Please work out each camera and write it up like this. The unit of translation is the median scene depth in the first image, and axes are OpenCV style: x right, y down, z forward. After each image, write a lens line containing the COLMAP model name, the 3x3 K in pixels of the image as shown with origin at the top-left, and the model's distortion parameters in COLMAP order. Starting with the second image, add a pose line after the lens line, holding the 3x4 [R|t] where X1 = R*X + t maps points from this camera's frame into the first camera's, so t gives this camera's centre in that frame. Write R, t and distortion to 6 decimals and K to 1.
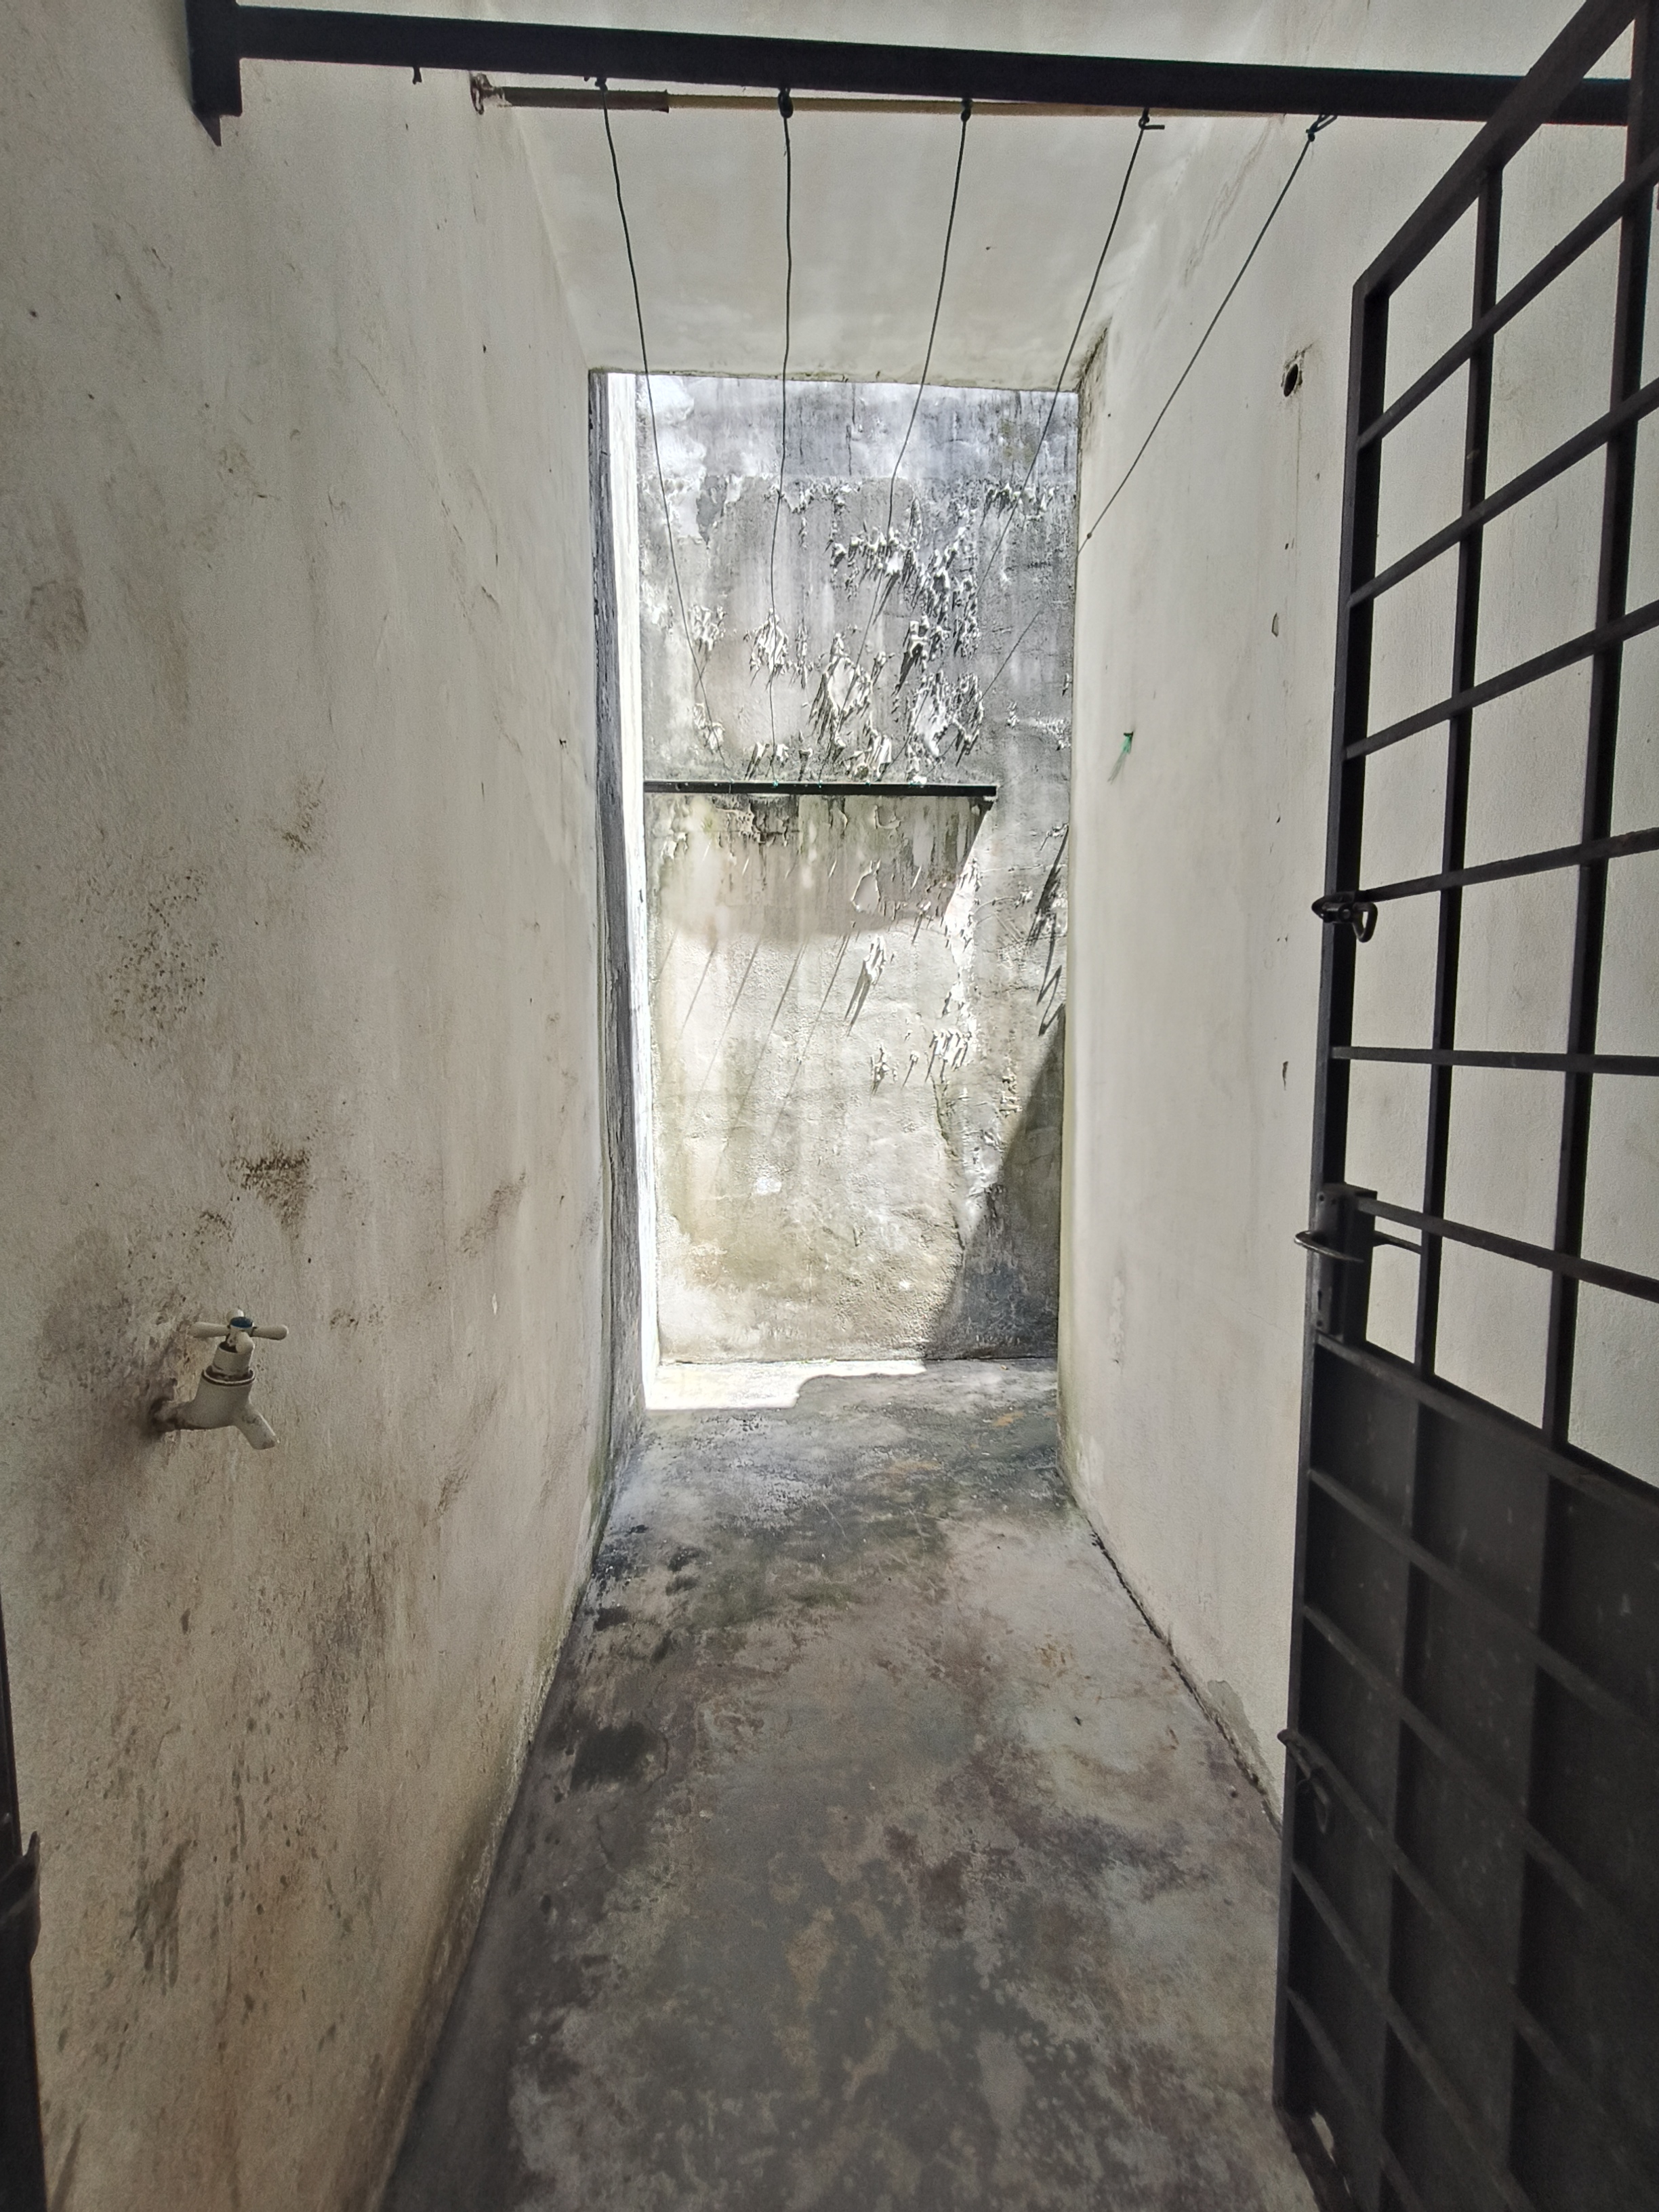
lens RADIAL K [[1040.4, 0, 825.3], [0, 1040.4, 1108.8], [0, 0, 1]] dist [0.010770, 0.000527]
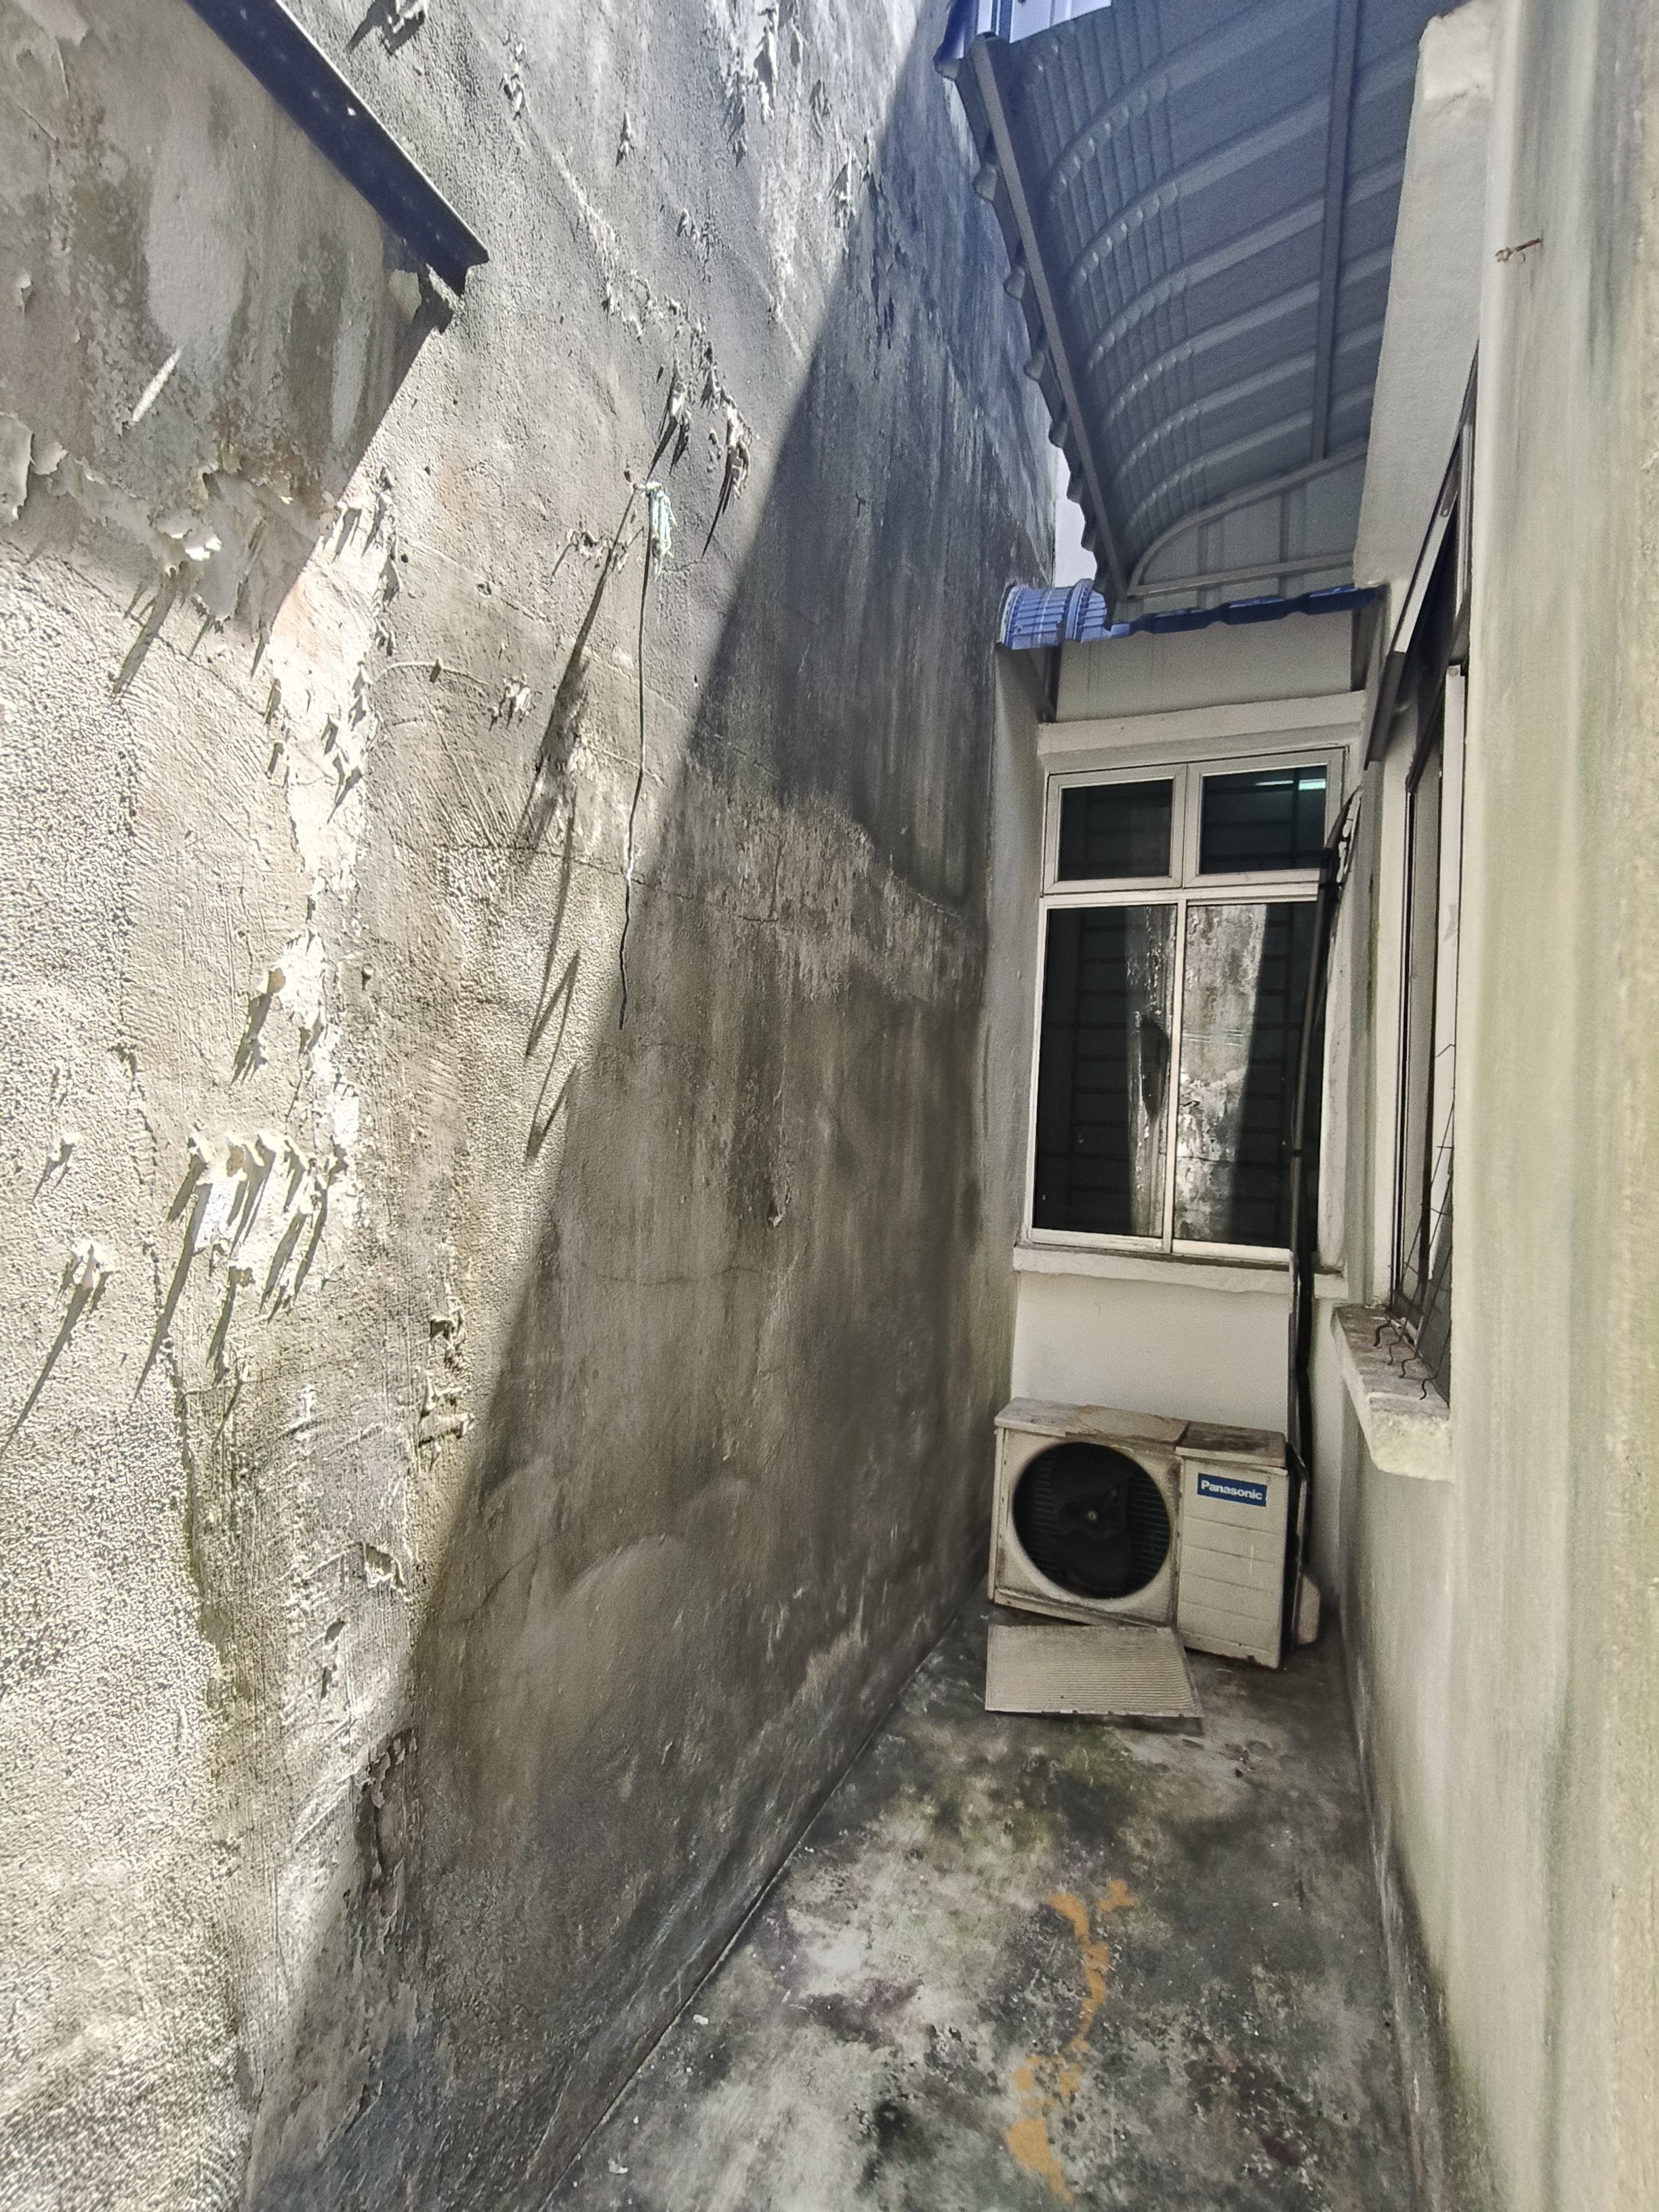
lens RADIAL K [[1040.4, 0, 820.6], [0, 1040.4, 1110.4], [0, 0, 1]] dist [0.010770, 0.000527]
pose [[0.458110, 0.057236, 0.887051, -0.026139], [0.025230, 0.996685, -0.077340, -0.060814], [-0.888537, 0.057811, 0.455148, 0.787413]]
